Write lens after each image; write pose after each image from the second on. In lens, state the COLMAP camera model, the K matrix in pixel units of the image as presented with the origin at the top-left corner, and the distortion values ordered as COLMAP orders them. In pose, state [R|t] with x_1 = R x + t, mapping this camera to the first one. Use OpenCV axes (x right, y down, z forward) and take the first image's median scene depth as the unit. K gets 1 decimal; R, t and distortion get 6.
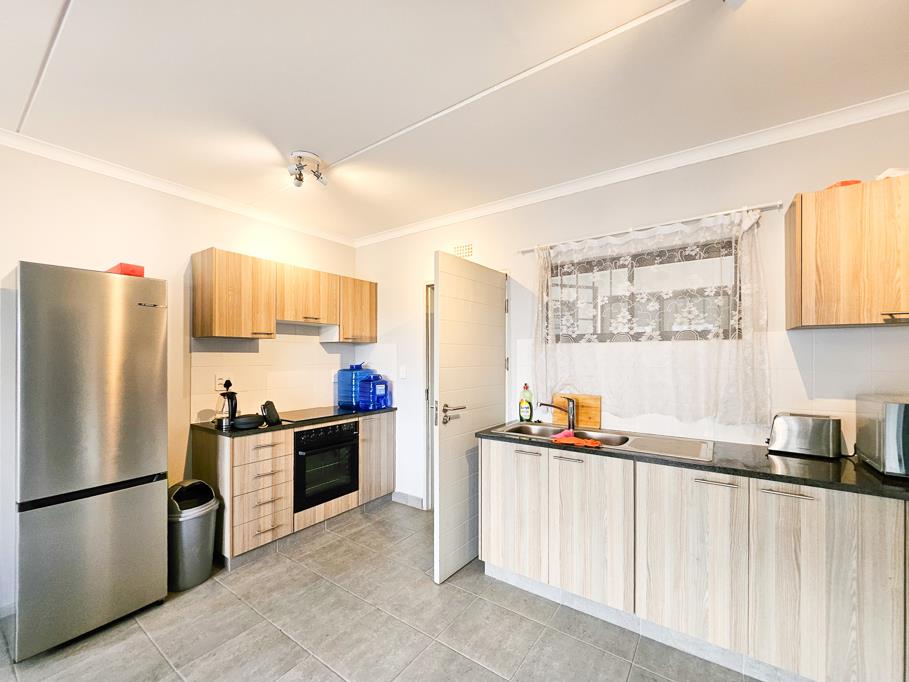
lens RADIAL K [[379.4, 0, 440.2], [0, 379.4, 350.0], [0, 0, 1]] dist [-0.001320, -0.000182]
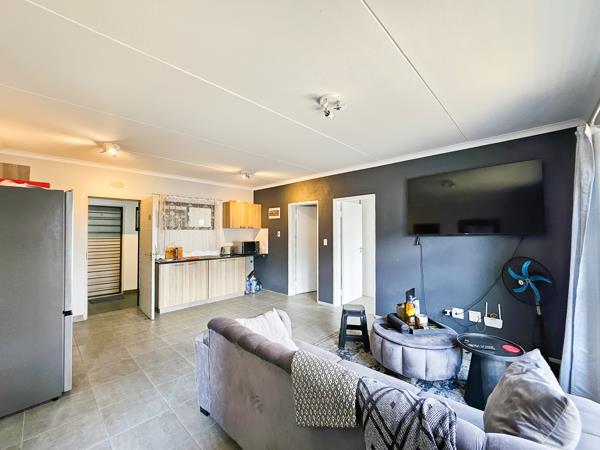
lens RADIAL K [[250.4, 0, 290.5], [0, 250.4, 230.9], [0, 0, 1]] dist [-0.001320, -0.000182]
pose [[0.150610, 0.019877, 0.988393, -1.322164], [-0.002879, 0.999802, -0.019668, 0.025733], [-0.988589, 0.000117, 0.150638, -0.170553]]
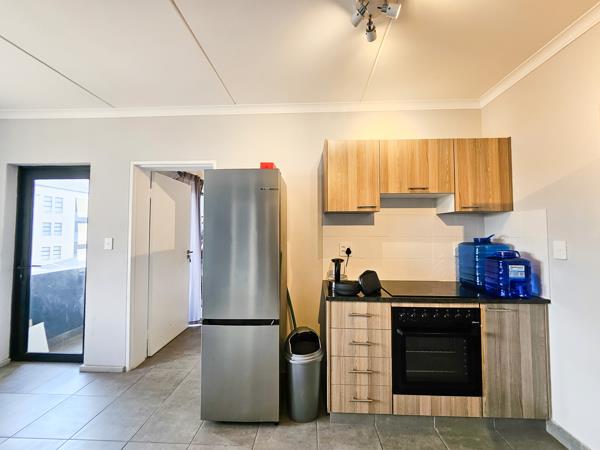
lens RADIAL K [[236.7, 0, 308.4], [0, 236.7, 221.6], [0, 0, 1]] dist [-0.001182, -0.000133]
pose [[0.575084, -0.034516, -0.817366, -0.011205], [0.012452, 0.999363, -0.033440, 0.020054], [0.817999, 0.009053, 0.575148, 0.499704]]
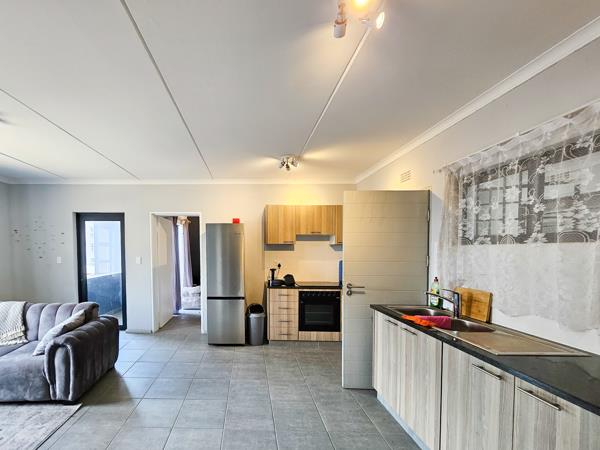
lens RADIAL K [[256.0, 0, 230.5], [0, 256.0, 254.4], [0, 0, 1]] dist [0.000541, 0.000096]
pose [[0.546339, 0.017597, -0.837379, 0.560207], [0.012067, 0.999510, 0.028877, -0.018964], [0.837477, -0.025881, 0.545859, -0.032379]]
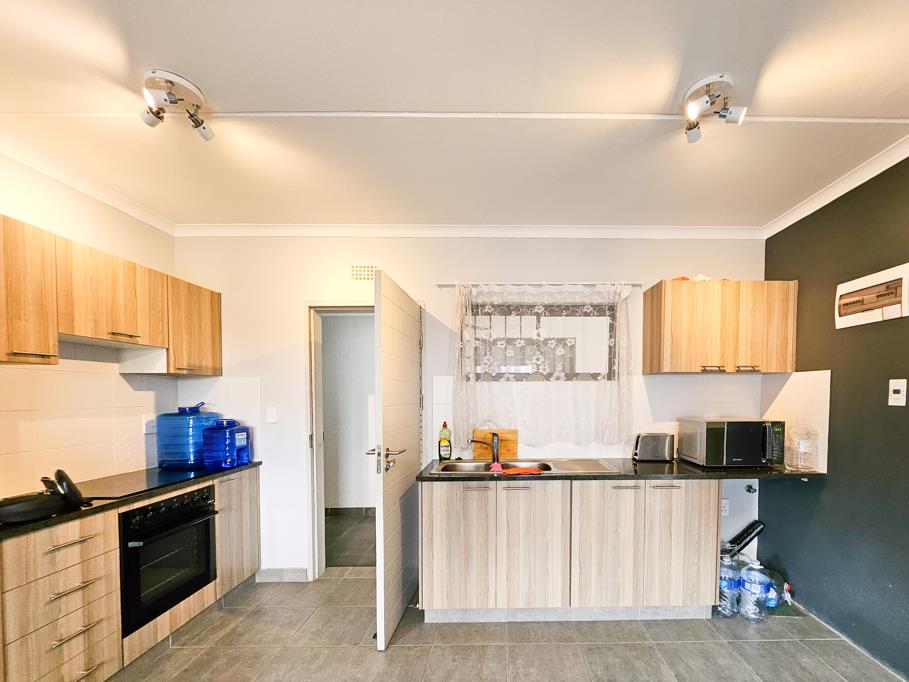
lens RADIAL K [[400.4, 0, 499.1], [0, 400.4, 404.4], [0, 0, 1]] dist [-0.002297, -0.000217]
pose [[0.797575, -0.016918, 0.602982, -0.285874], [-0.007050, 0.999277, 0.037363, 0.003944], [-0.603178, -0.034050, 0.796879, 0.092057]]
